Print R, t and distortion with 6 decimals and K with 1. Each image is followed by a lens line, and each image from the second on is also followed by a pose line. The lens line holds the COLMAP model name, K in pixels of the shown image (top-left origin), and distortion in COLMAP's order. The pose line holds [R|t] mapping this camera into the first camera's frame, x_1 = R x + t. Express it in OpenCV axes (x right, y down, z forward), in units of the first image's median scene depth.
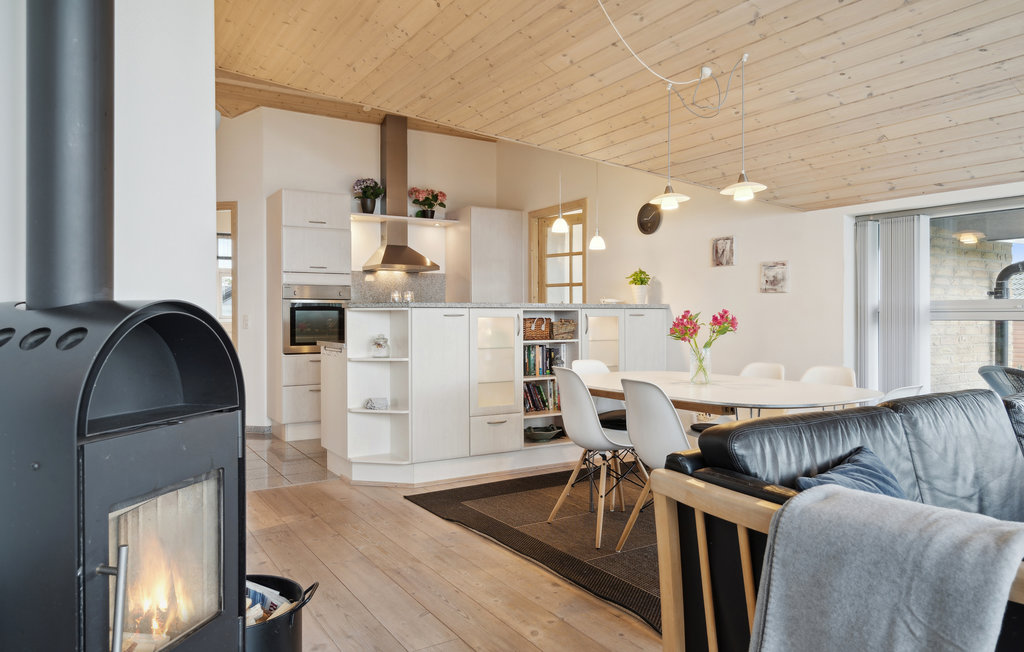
lens RADIAL K [[695.4, 0, 508.9], [0, 695.4, 314.7], [0, 0, 1]] dist [-0.000835, 0.001694]
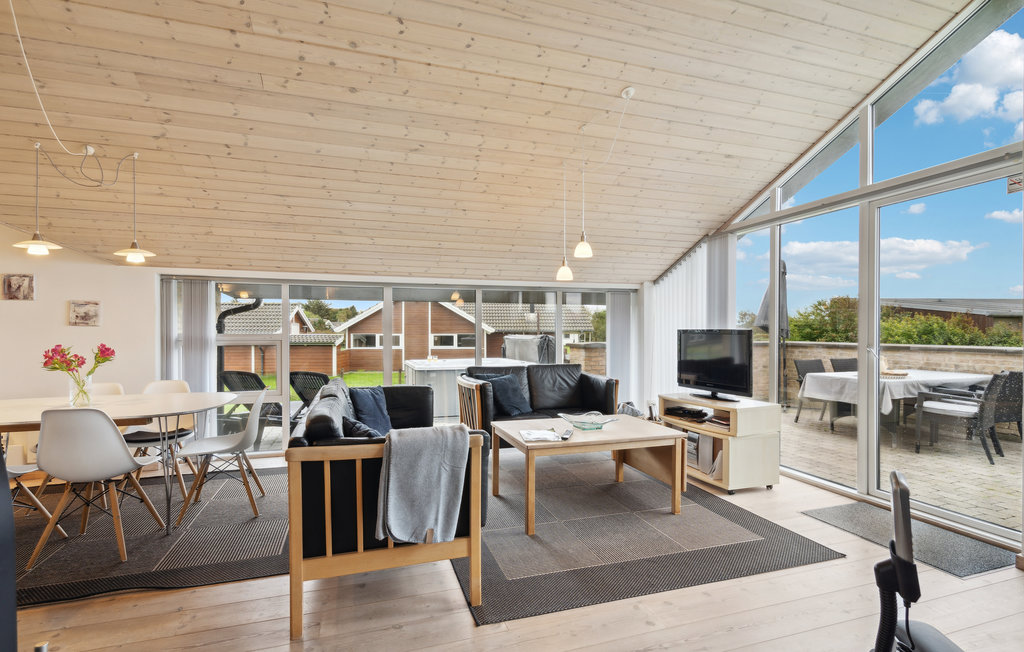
lens RADIAL K [[489.7, 0, 512.0], [0, 489.7, 326.0], [0, 0, 1]] dist [-0.000113, -0.000339]
pose [[0.215955, 0.010819, 0.976343, -0.384925], [-0.005515, 0.999936, -0.009861, -0.034056], [-0.976388, -0.003255, 0.216001, 0.084628]]
